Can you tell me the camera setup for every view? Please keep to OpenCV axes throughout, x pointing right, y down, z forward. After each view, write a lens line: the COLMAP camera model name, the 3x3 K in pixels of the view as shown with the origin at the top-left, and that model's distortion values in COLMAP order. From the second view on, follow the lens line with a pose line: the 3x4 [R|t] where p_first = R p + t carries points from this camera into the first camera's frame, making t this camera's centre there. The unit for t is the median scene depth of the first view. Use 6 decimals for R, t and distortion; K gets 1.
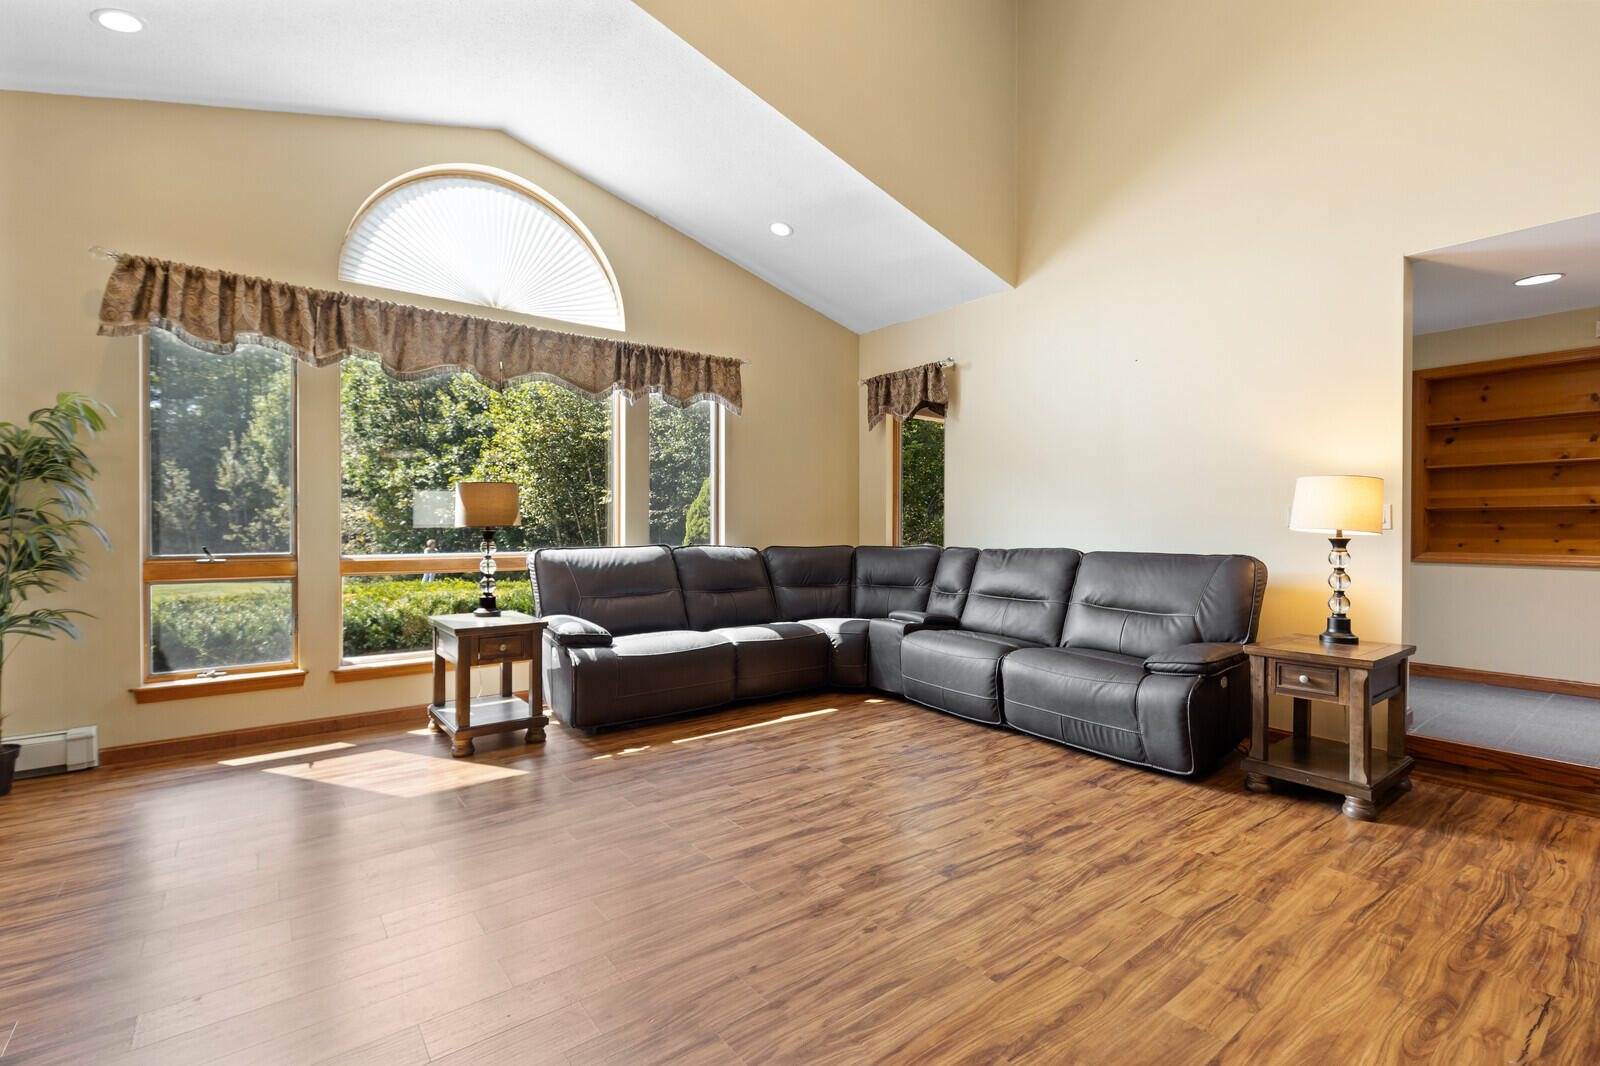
lens RADIAL K [[719.7, 0, 798.7], [0, 719.7, 531.3], [0, 0, 1]] dist [-0.001466, -0.000693]
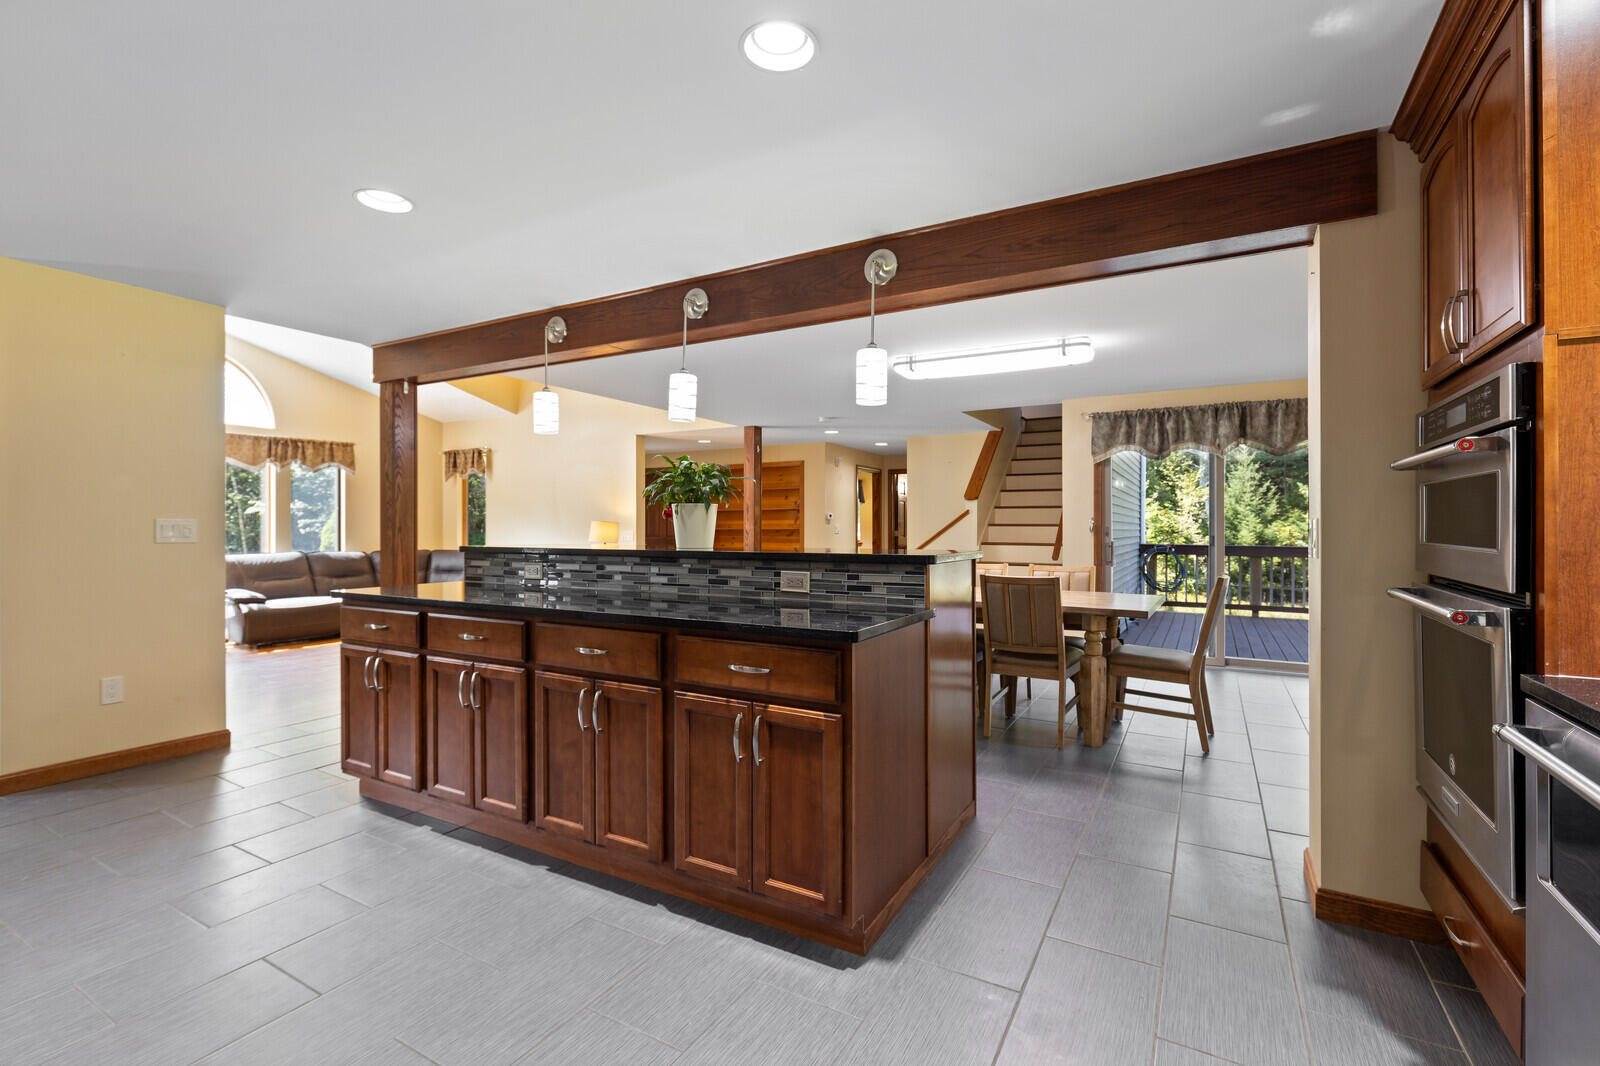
lens RADIAL K [[719.7, 0, 791.2], [0, 719.7, 525.1], [0, 0, 1]] dist [-0.001466, -0.000693]
pose [[0.925277, -0.002098, 0.379286, 0.314045], [0.004137, 0.999981, -0.004560, -0.038907], [-0.379269, 0.005789, 0.925268, -1.329540]]
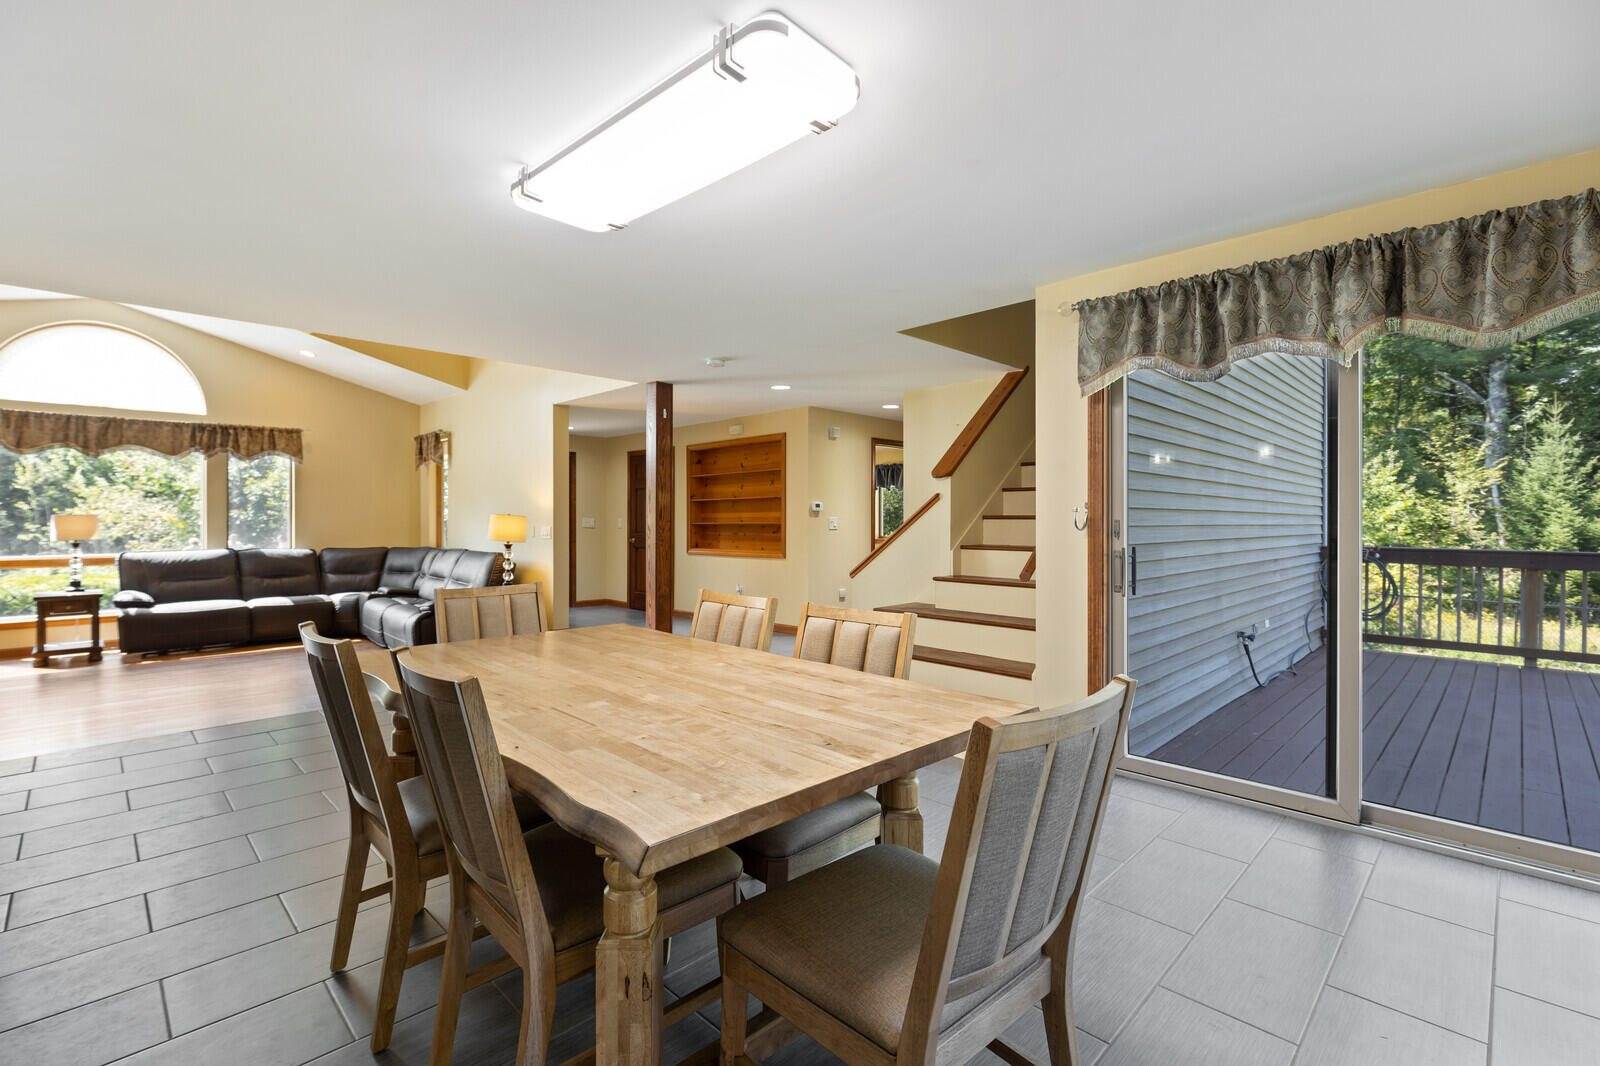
lens RADIAL K [[719.7, 0, 796.5], [0, 719.7, 518.8], [0, 0, 1]] dist [-0.001466, -0.000693]
pose [[0.991931, -0.003946, 0.126718, 1.057603], [0.004855, 0.999965, -0.006862, -0.036421], [-0.126687, 0.007422, 0.991915, -0.919373]]
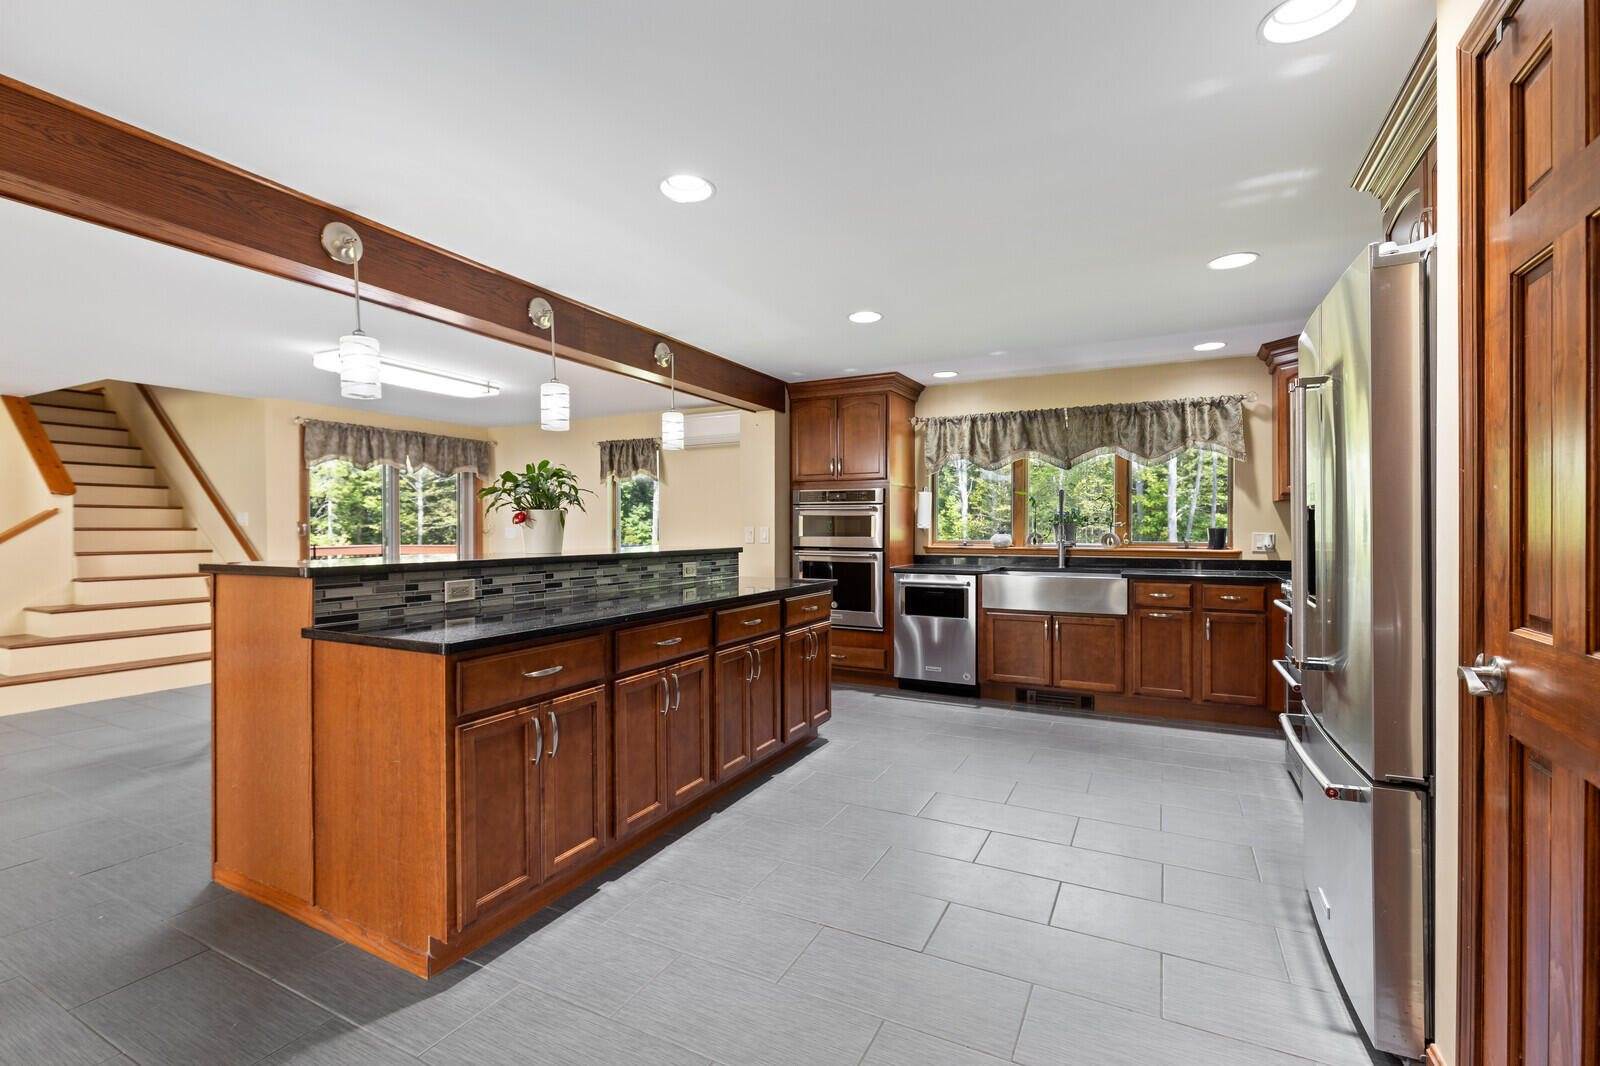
lens RADIAL K [[719.7, 0, 798.4], [0, 719.7, 527.3], [0, 0, 1]] dist [-0.001466, -0.000693]
pose [[-0.432696, -0.000674, 0.901539, -0.341007], [0.002674, 0.999994, 0.002031, -0.048039], [-0.901536, 0.003289, -0.432692, -0.457159]]
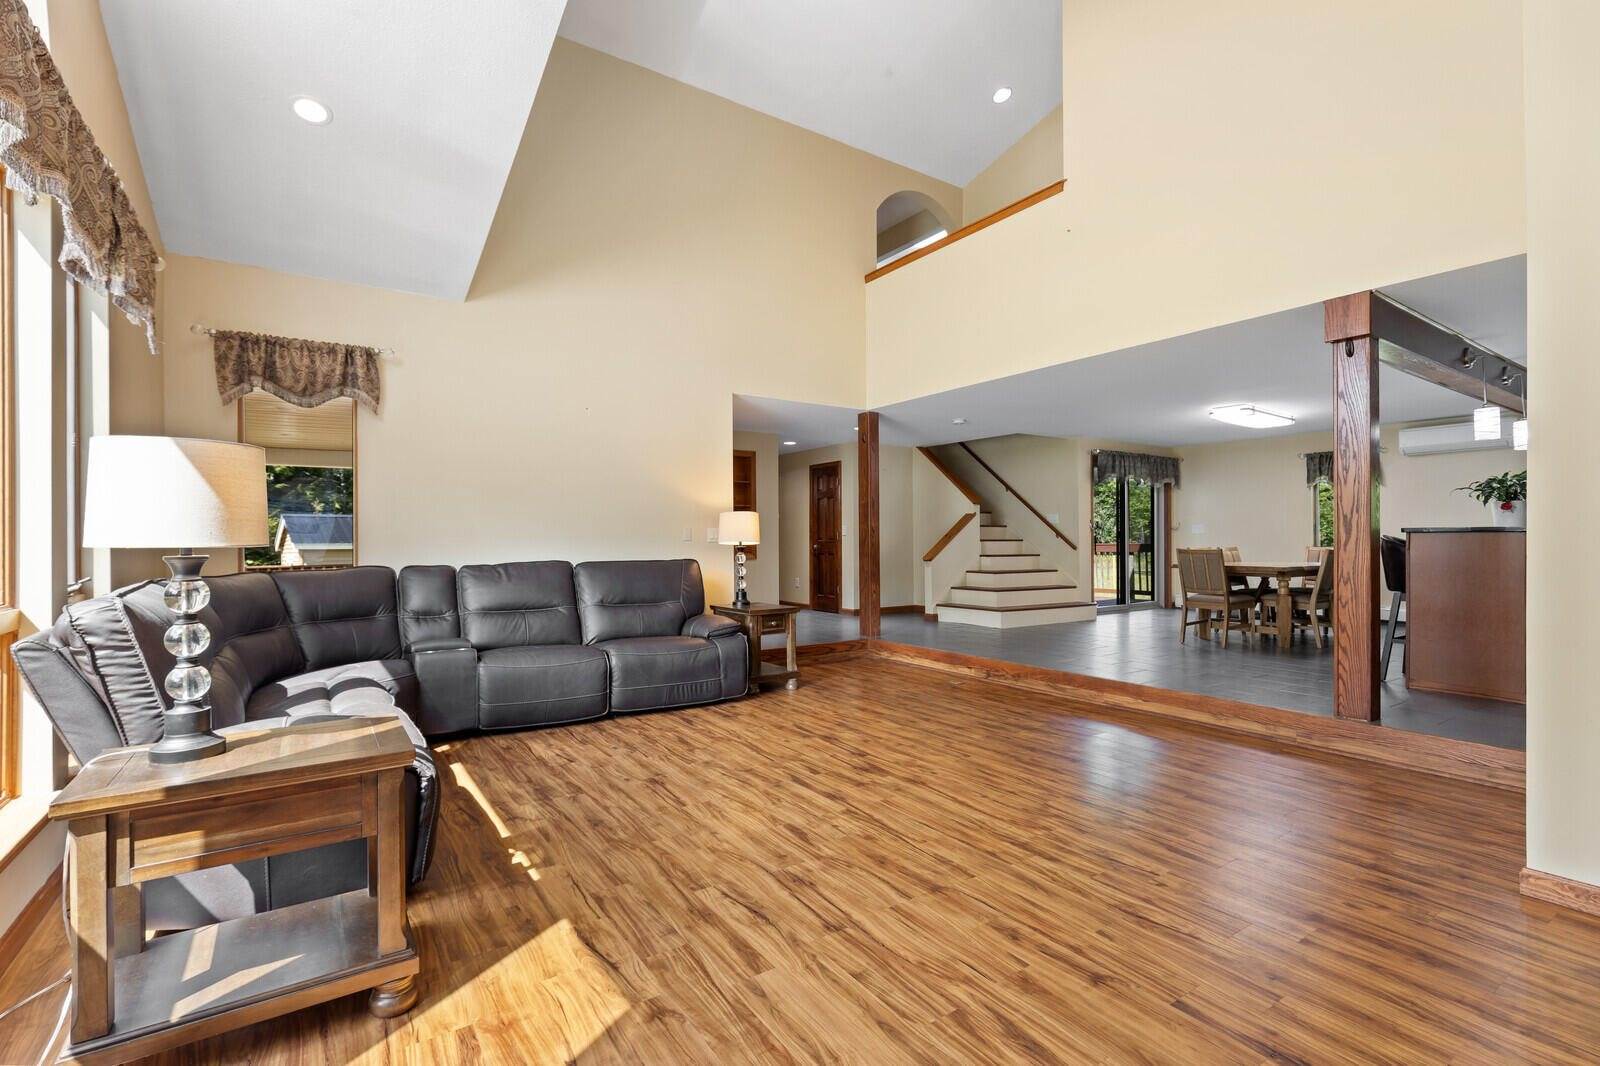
lens RADIAL K [[719.7, 0, 794.2], [0, 719.7, 536.2], [0, 0, 1]] dist [-0.001466, -0.000693]
pose [[0.063708, 0.004654, 0.997958, -0.833356], [0.012082, 0.999912, -0.005434, -0.005547], [-0.997895, 0.012404, 0.063646, 0.613319]]
